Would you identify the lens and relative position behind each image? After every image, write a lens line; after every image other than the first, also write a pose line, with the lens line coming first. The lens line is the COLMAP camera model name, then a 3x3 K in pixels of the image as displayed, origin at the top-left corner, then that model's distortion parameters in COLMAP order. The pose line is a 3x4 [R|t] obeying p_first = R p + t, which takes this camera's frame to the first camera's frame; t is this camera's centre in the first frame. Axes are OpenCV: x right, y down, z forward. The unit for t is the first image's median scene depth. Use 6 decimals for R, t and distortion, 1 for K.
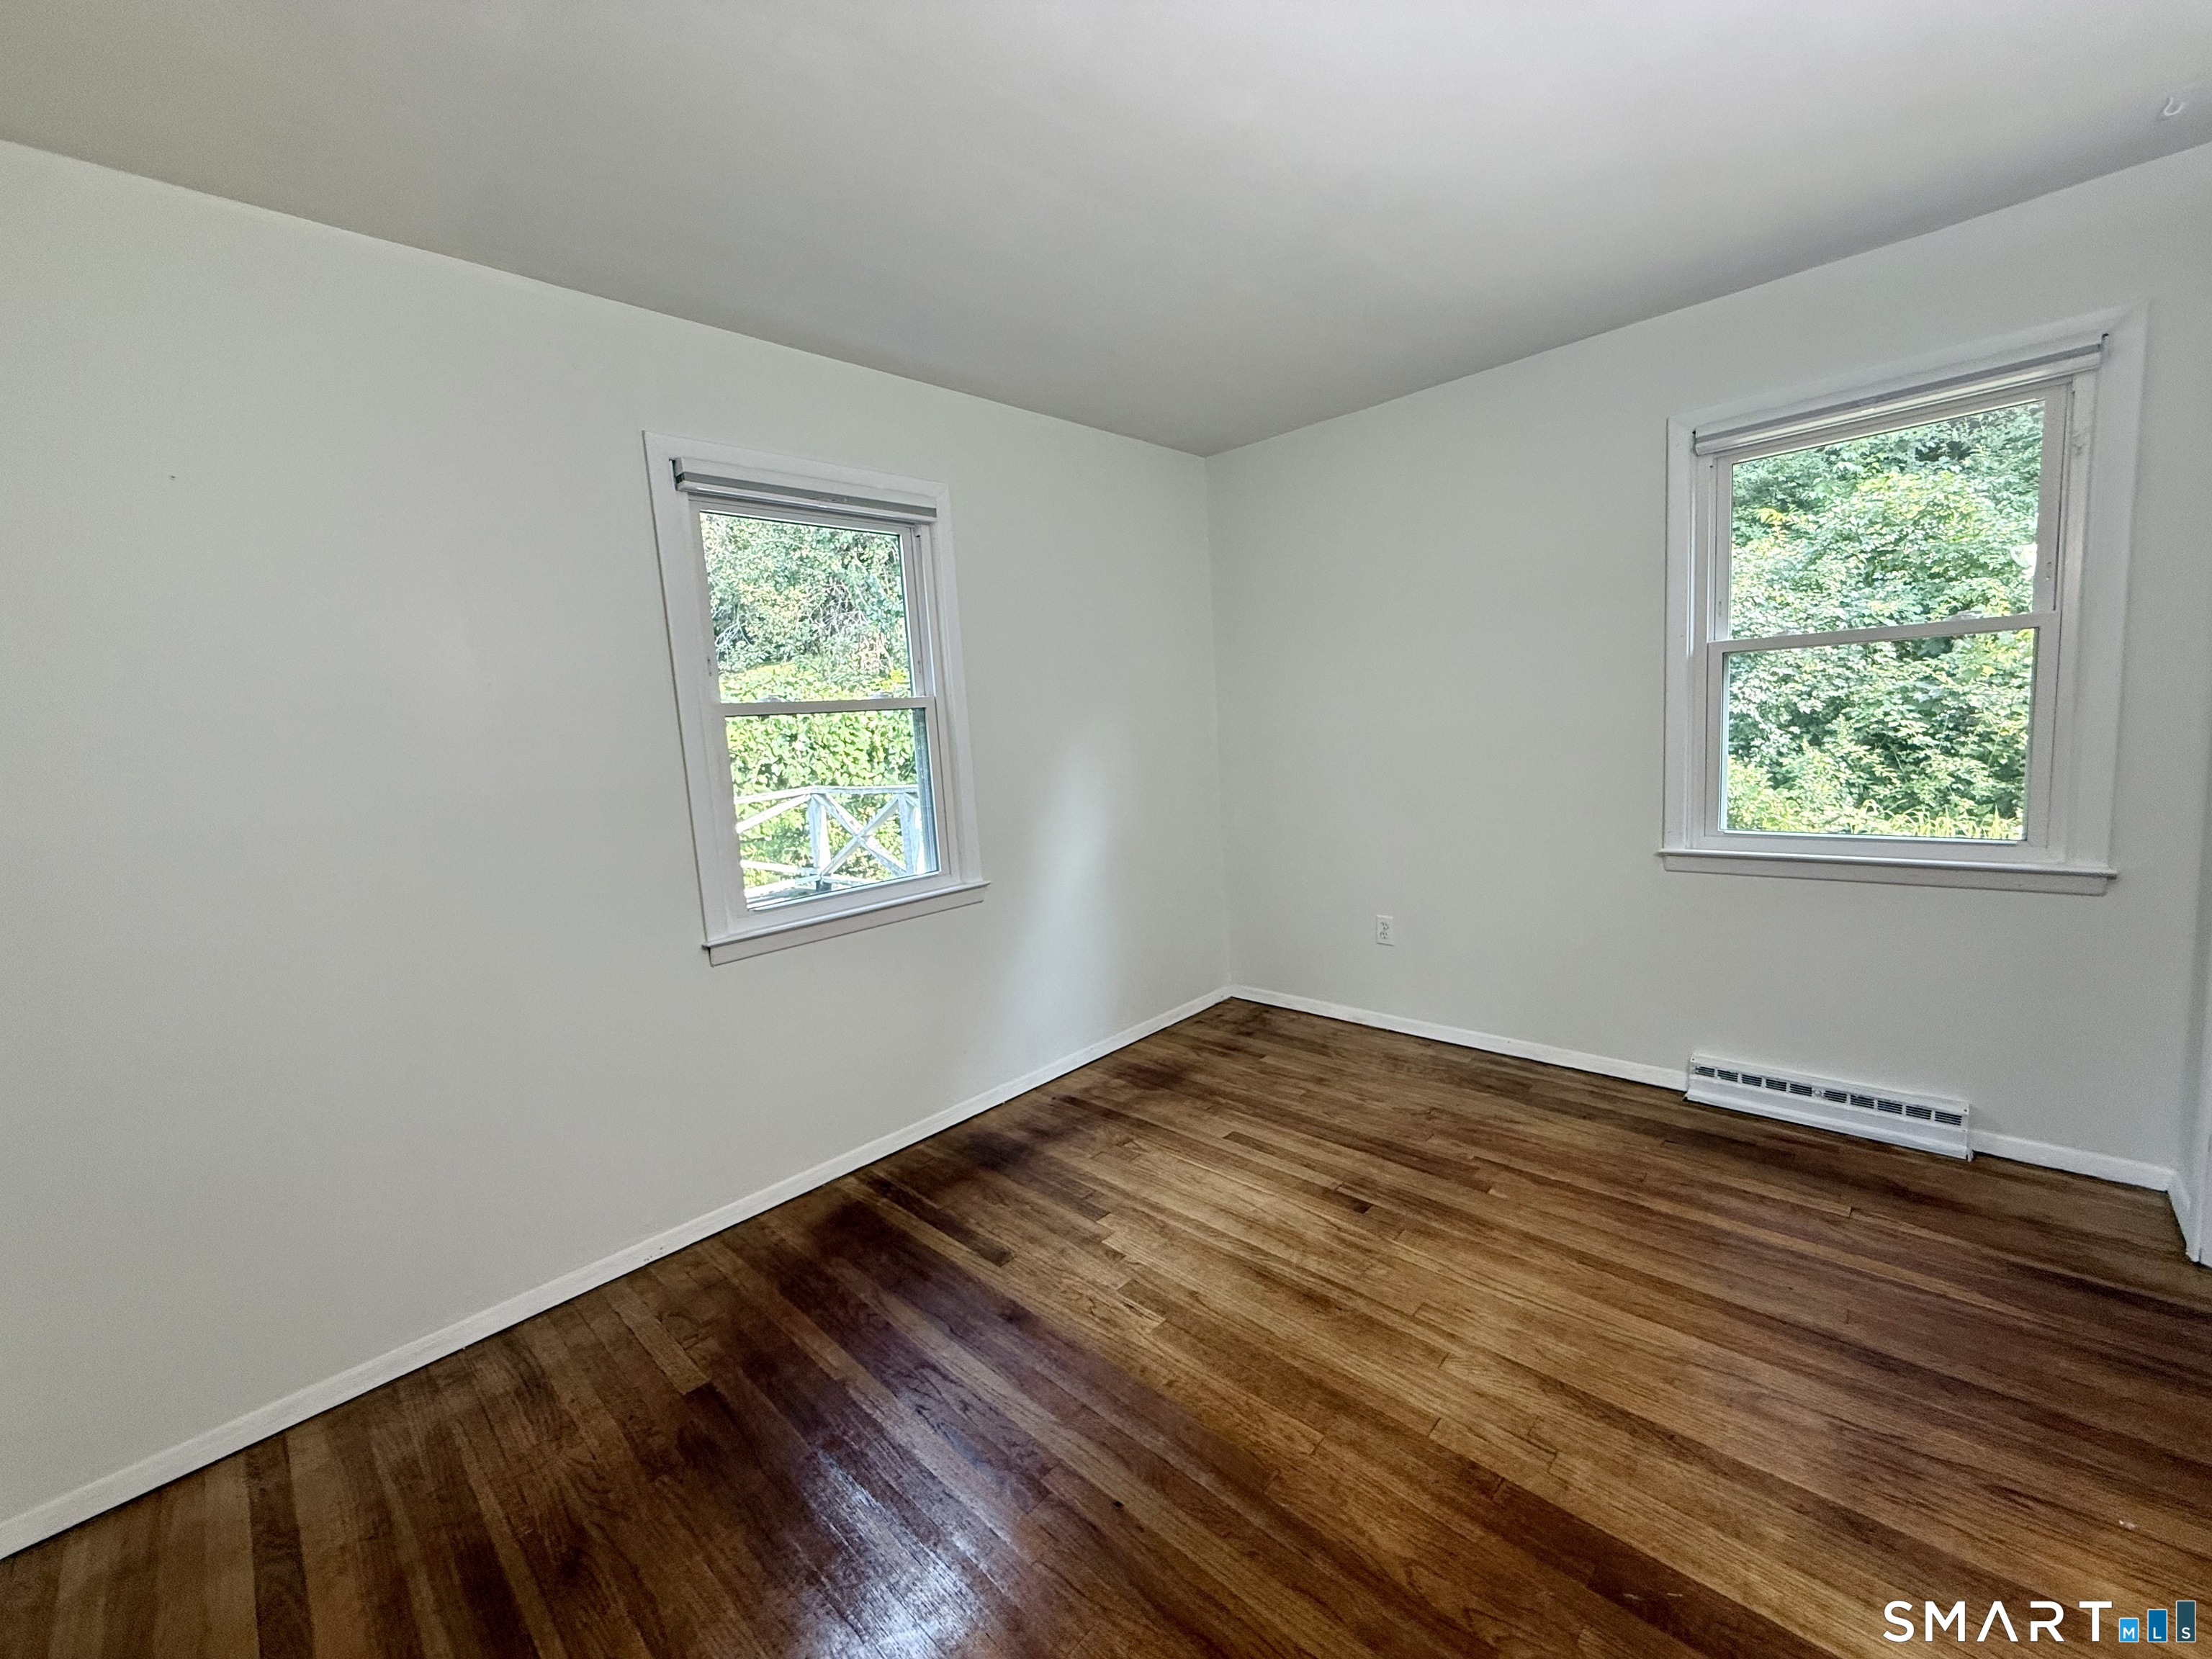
lens RADIAL K [[881.1, 0, 1106.0], [0, 881.1, 829.5], [0, 0, 1]] dist [-0.000339, -0.000212]
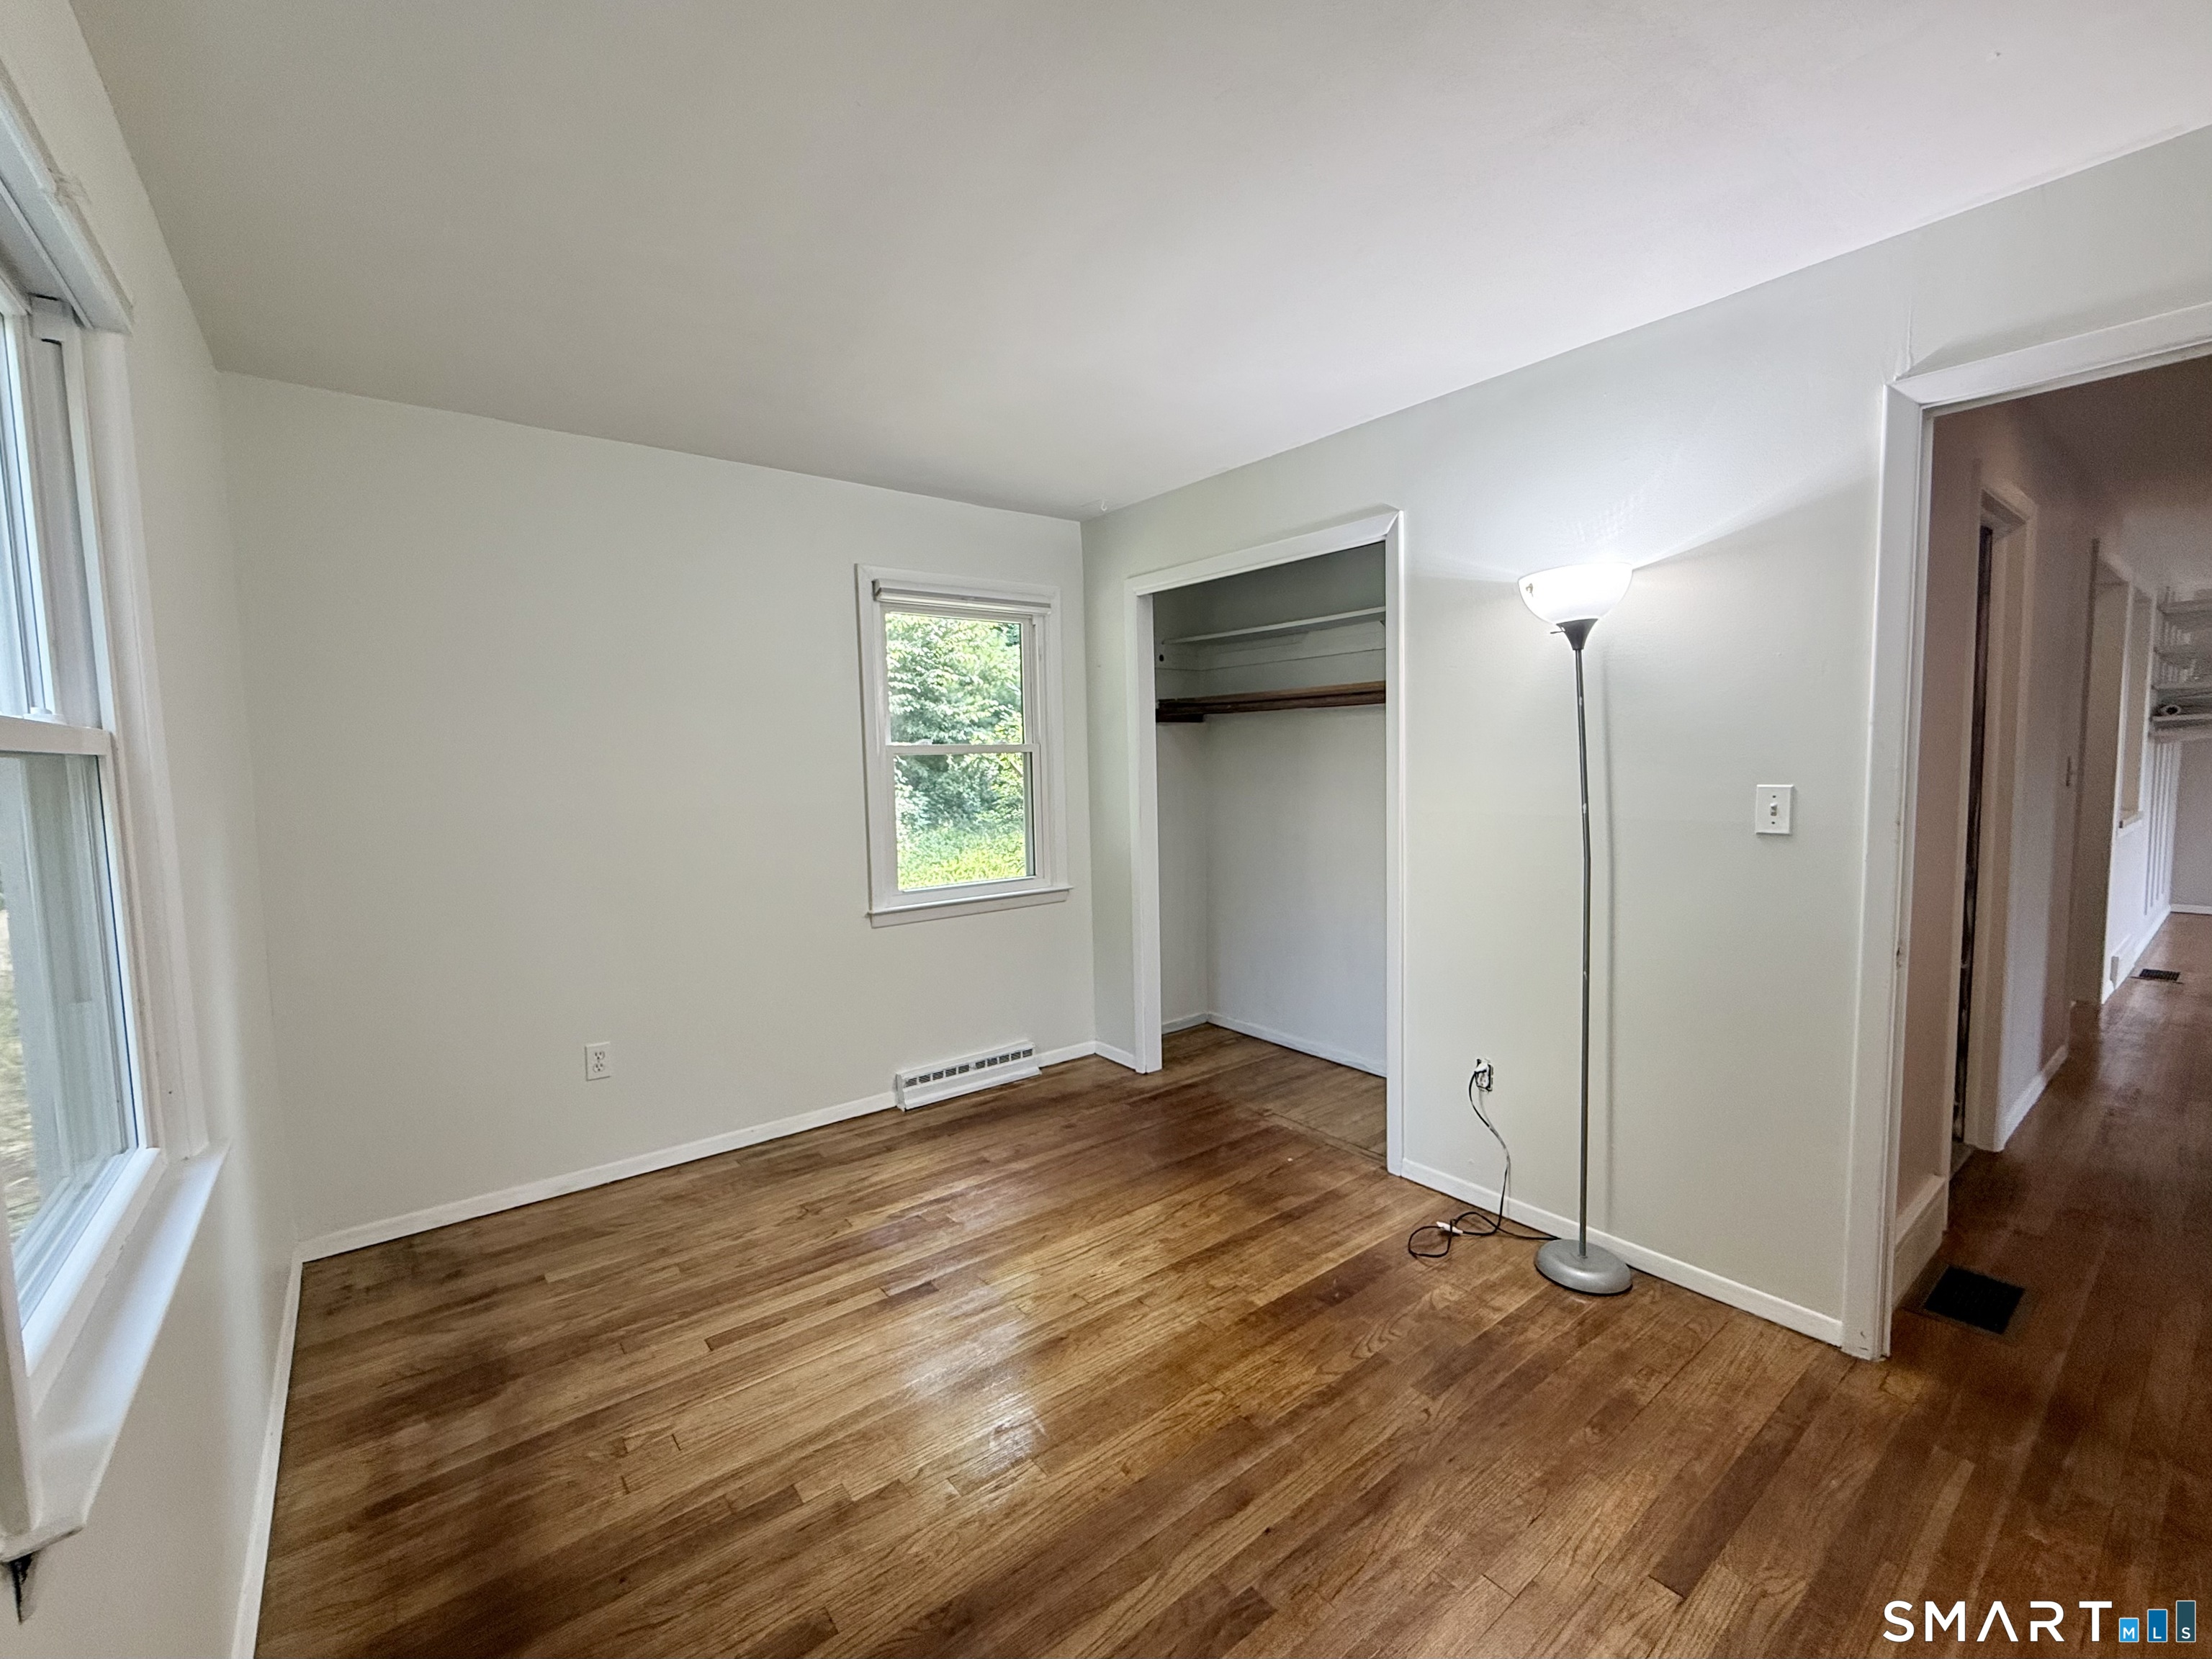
lens RADIAL K [[916.9, 0, 1106.0], [0, 916.9, 829.5], [0, 0, 1]] dist [-0.000747, -0.000222]
pose [[0.148871, -0.015583, 0.988734, -0.580332], [0.132289, 0.991202, -0.004296, -0.041922], [-0.979968, 0.131438, 0.149623, 0.494792]]
